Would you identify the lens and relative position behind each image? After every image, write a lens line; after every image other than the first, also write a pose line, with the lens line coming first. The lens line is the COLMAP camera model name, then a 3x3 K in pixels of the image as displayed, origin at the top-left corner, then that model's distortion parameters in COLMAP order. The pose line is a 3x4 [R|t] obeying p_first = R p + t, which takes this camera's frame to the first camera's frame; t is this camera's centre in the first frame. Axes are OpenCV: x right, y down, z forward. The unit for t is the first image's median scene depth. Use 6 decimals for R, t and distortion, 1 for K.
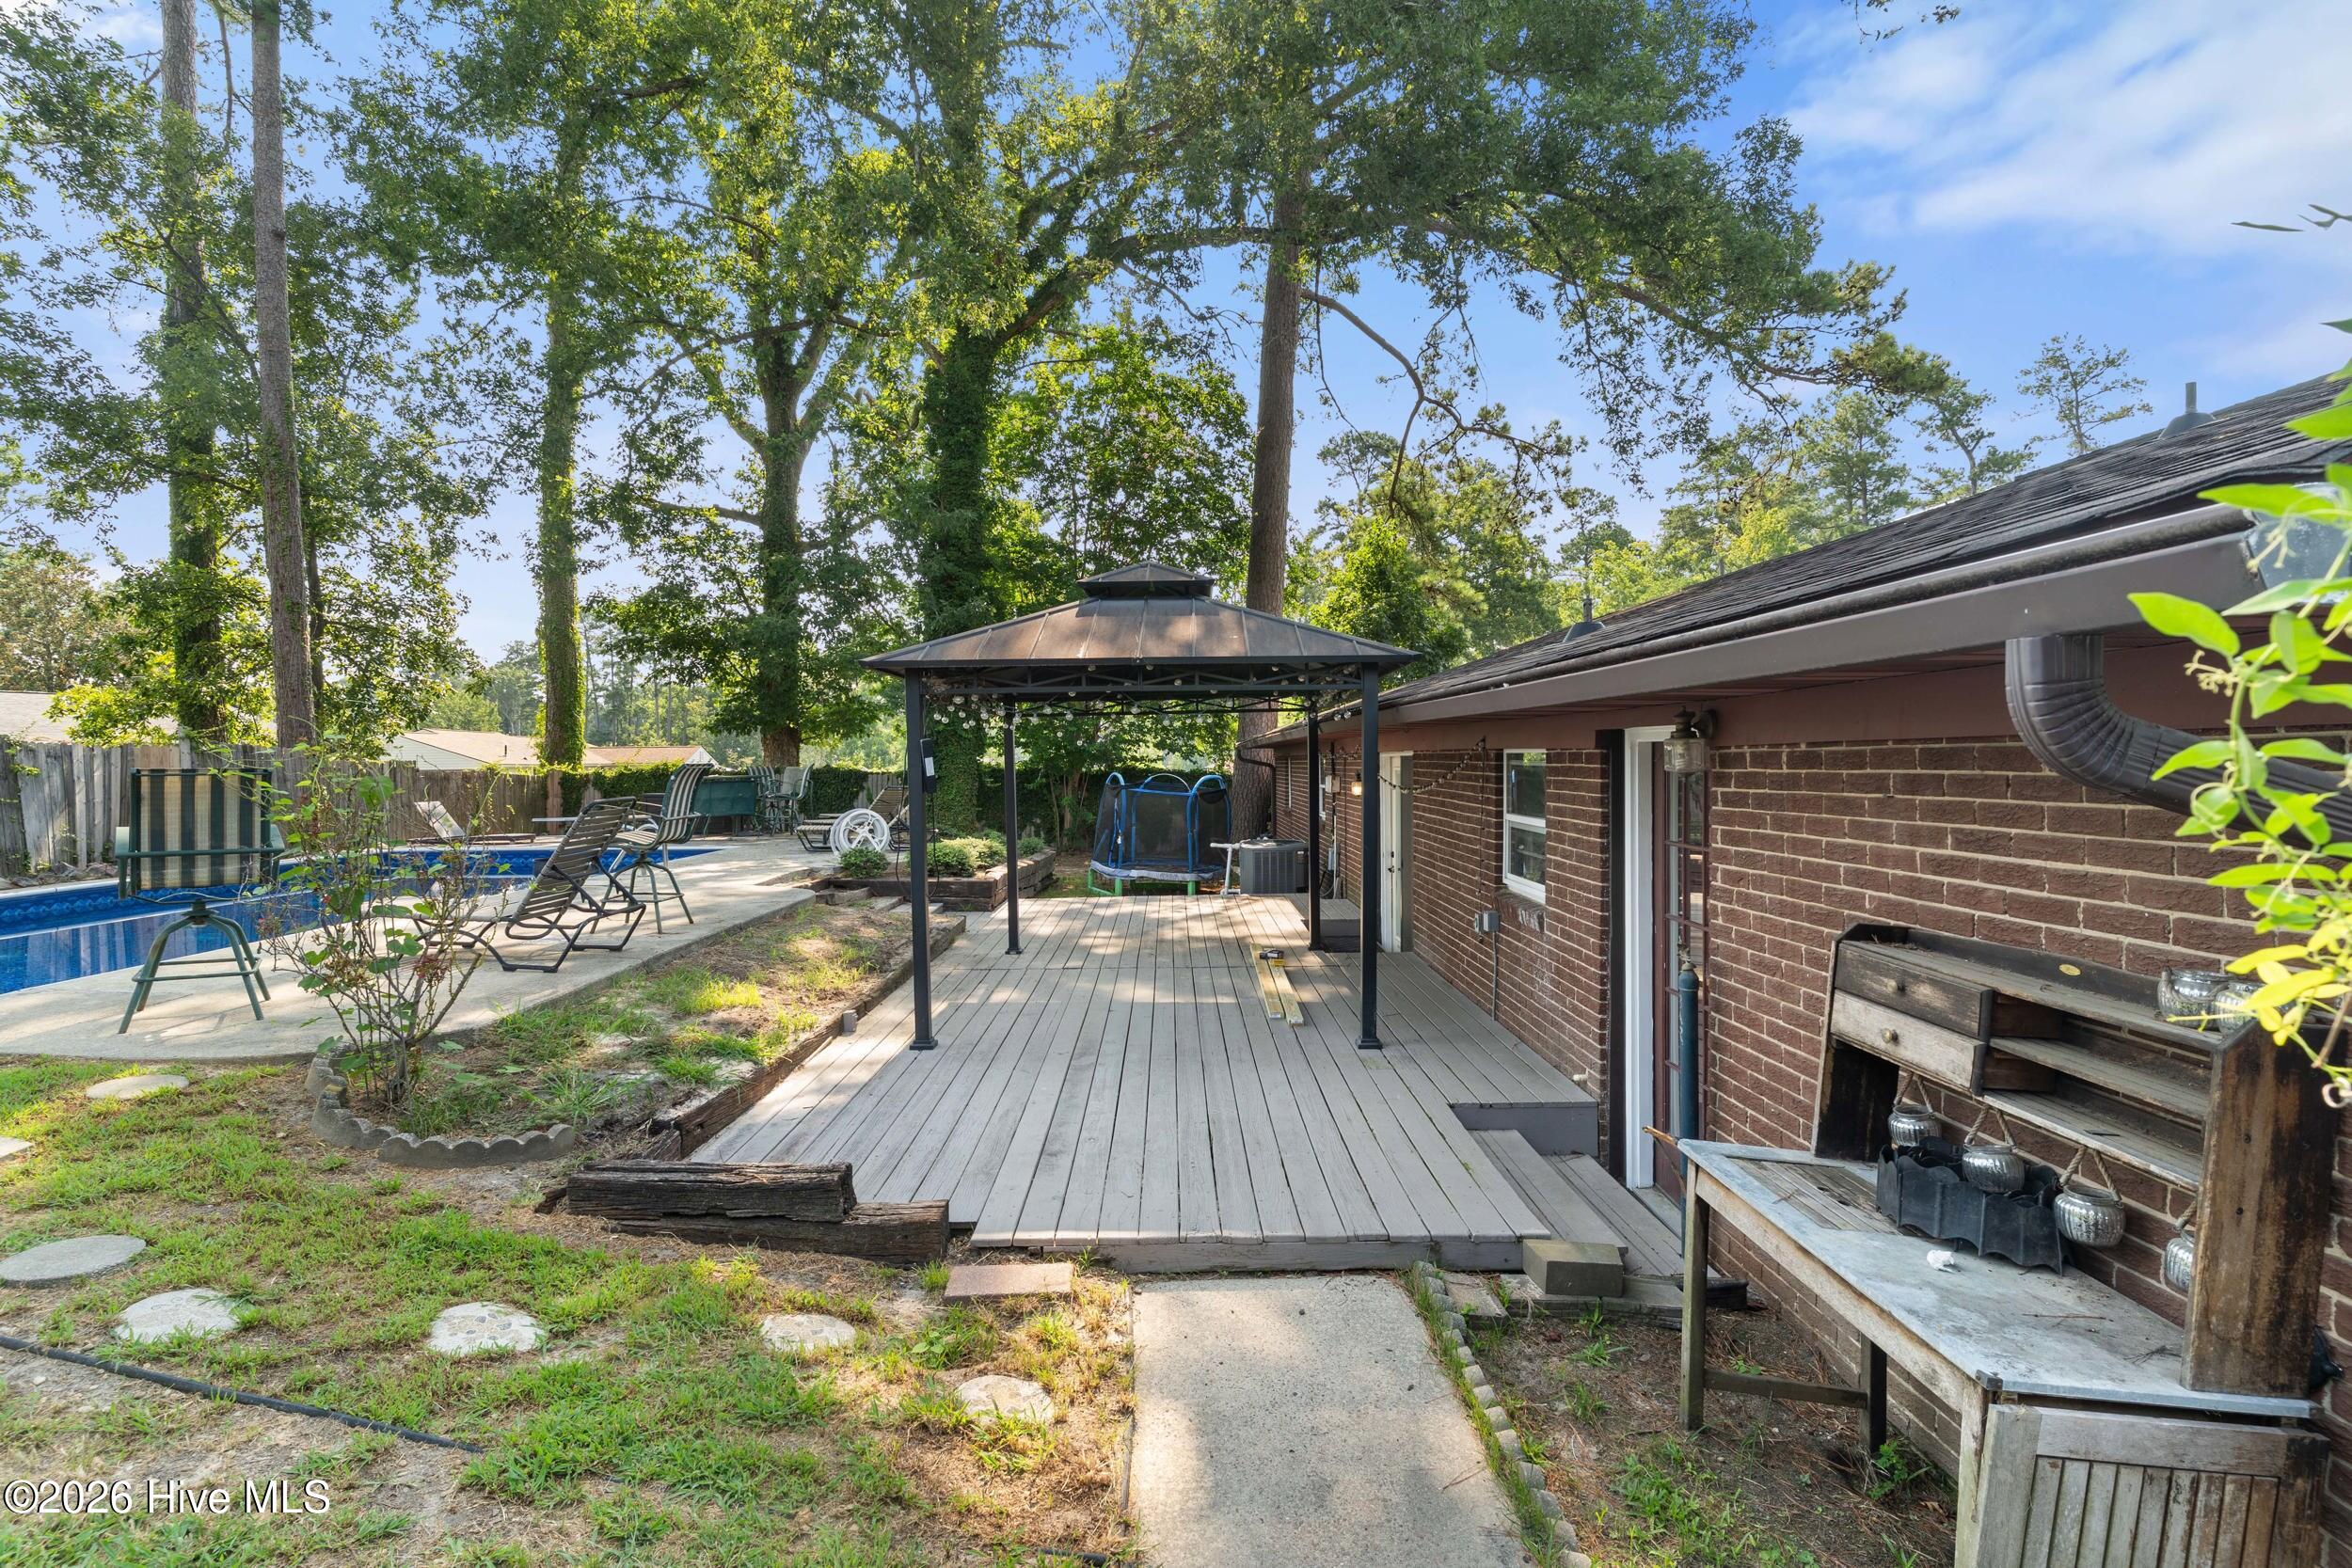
lens RADIAL K [[1143.1, 0, 1185.5], [0, 1143.1, 770.2], [0, 0, 1]] dist [0.005022, -0.001030]
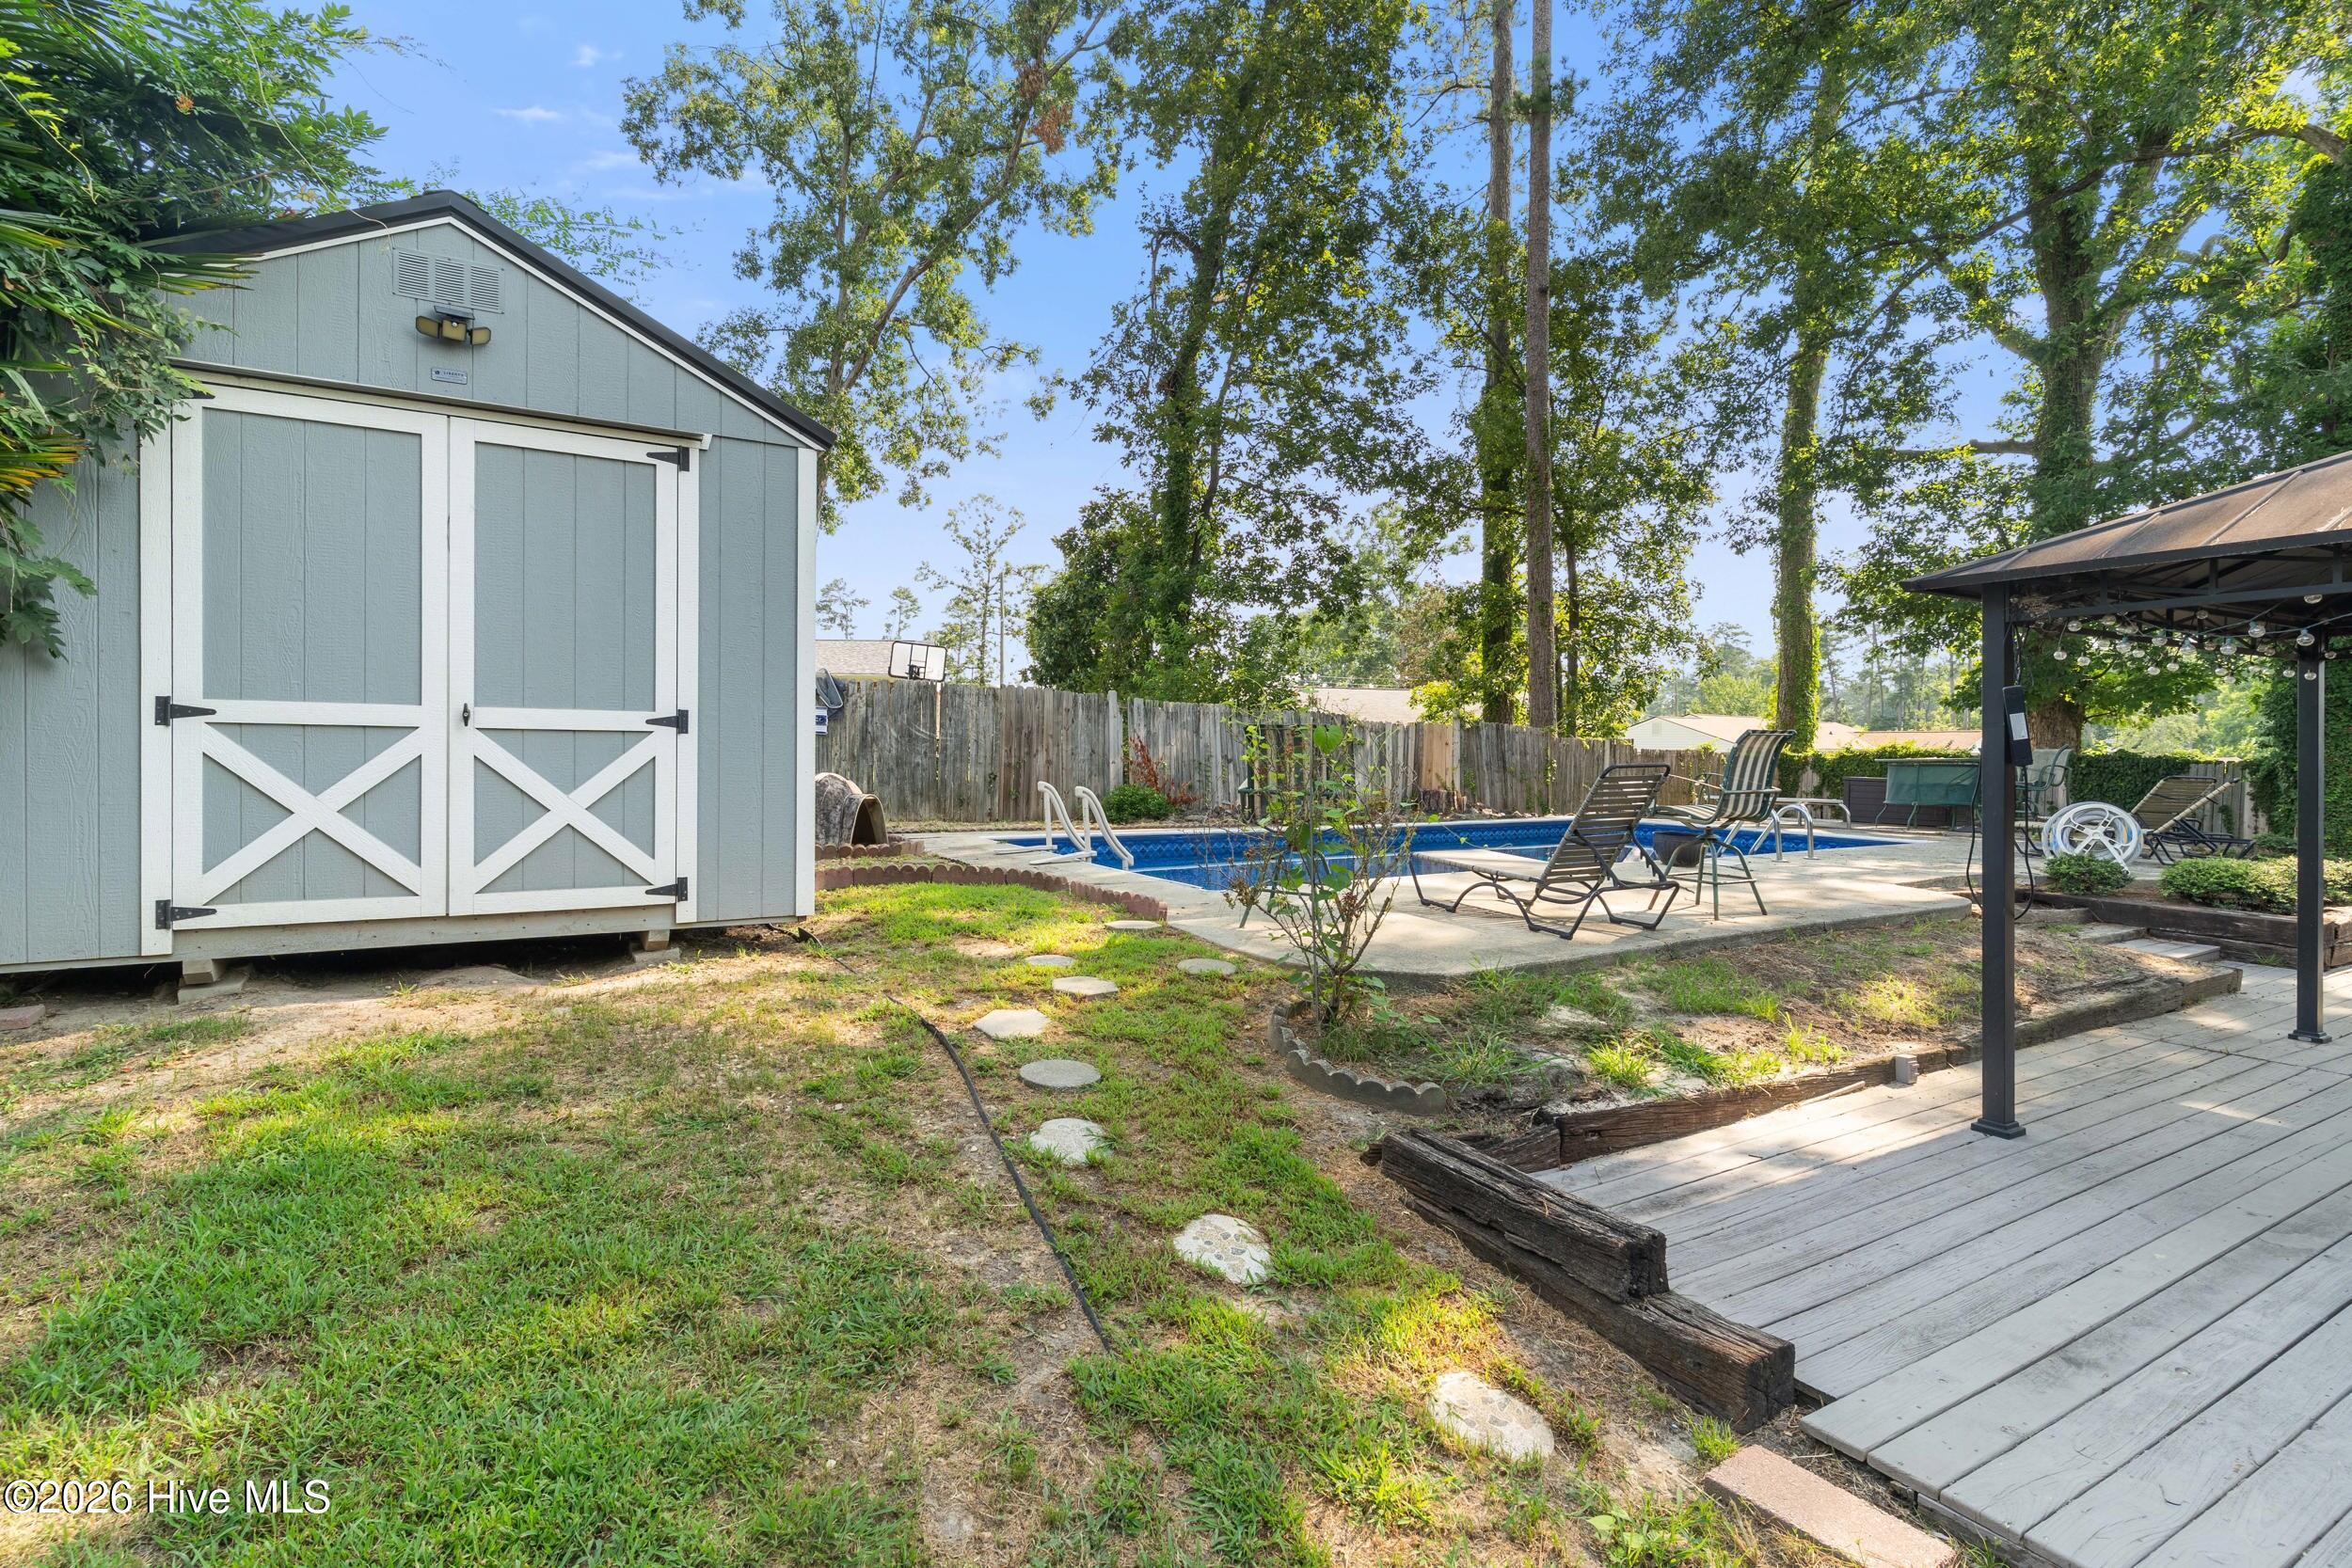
lens RADIAL K [[1143.1, 0, 1175.2], [0, 1143.1, 760.0], [0, 0, 1]] dist [0.005022, -0.001030]
pose [[0.490568, 0.019904, -0.871176, 0.063207], [-0.020178, 0.999731, 0.011479, 0.009432], [0.871169, 0.011947, 0.490837, 0.110666]]
